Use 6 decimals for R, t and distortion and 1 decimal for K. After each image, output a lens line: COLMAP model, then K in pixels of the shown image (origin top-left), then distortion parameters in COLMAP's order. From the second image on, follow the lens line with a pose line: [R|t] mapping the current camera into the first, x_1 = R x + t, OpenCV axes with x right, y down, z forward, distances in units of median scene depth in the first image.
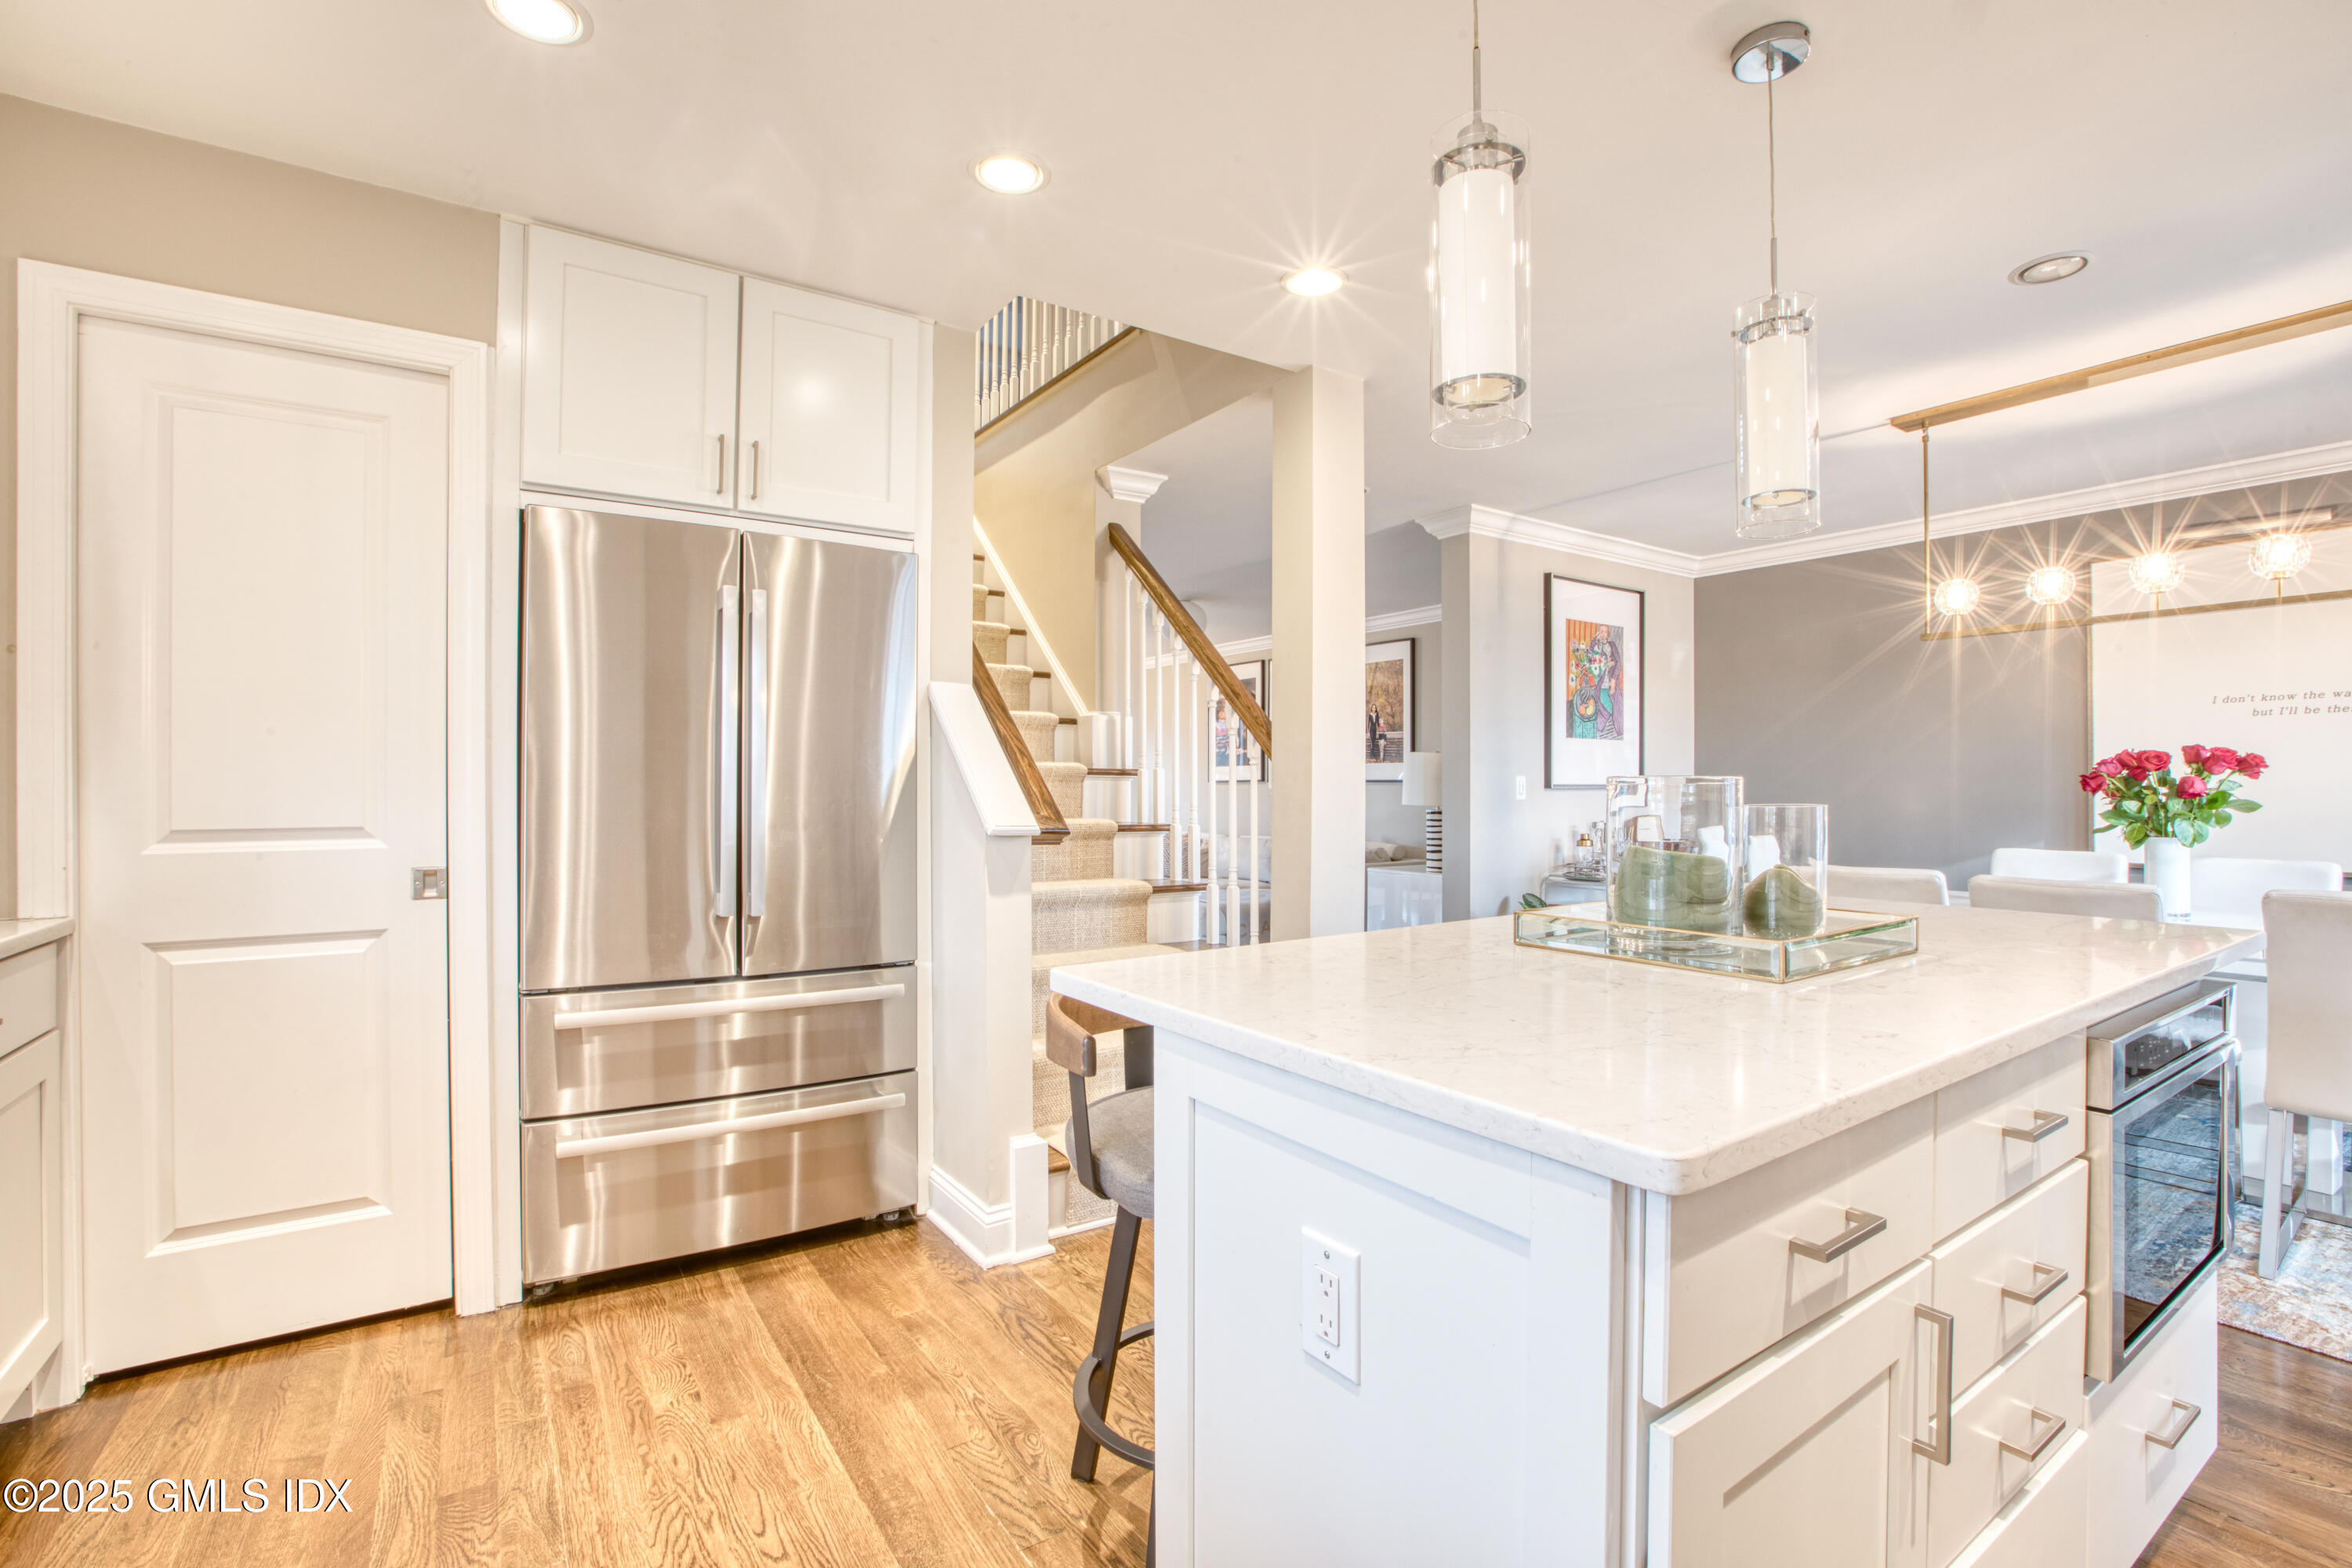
lens RADIAL K [[1067.0, 0, 1183.6], [0, 1067.0, 785.1], [0, 0, 1]] dist [-0.014302, 0.000874]
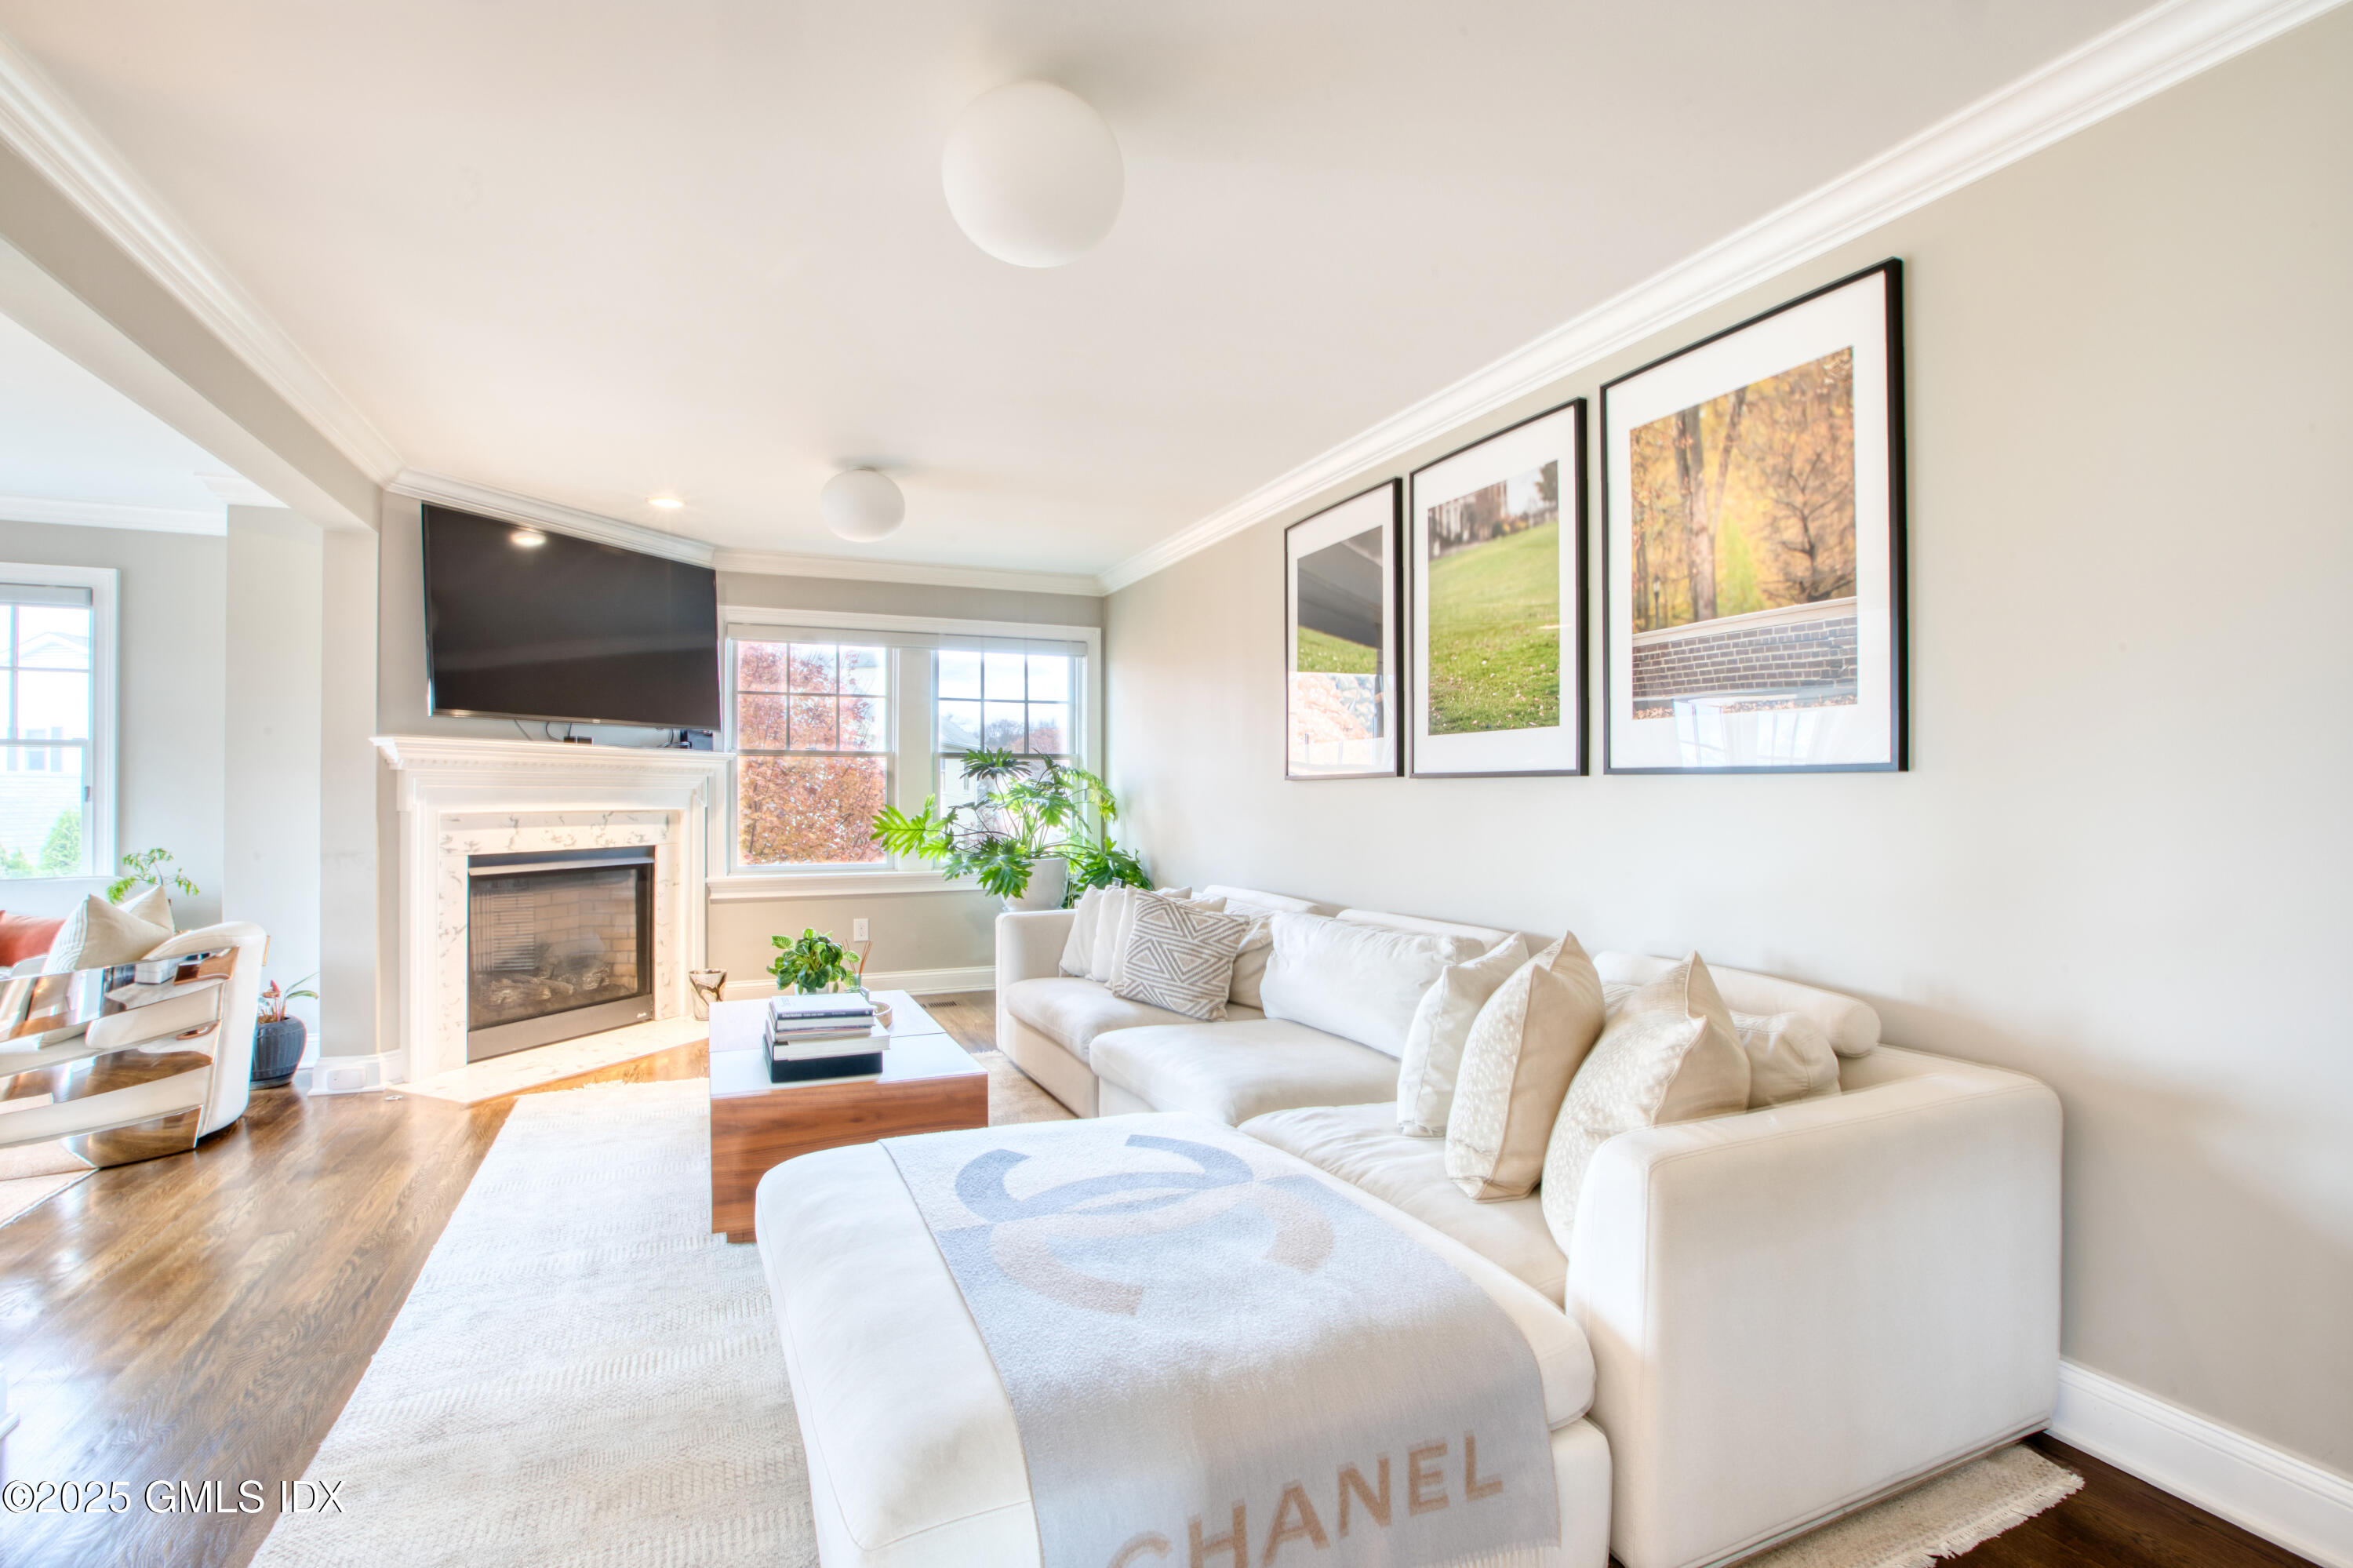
lens RADIAL K [[1067.5, 0, 1170.0], [0, 1067.5, 784.2], [0, 0, 1]] dist [-0.014302, 0.000874]
pose [[0.980817, -0.002651, -0.194914, 0.114675], [0.000742, 0.999951, -0.009867, 0.004591], [0.194931, 0.009533, 0.980771, 0.987708]]
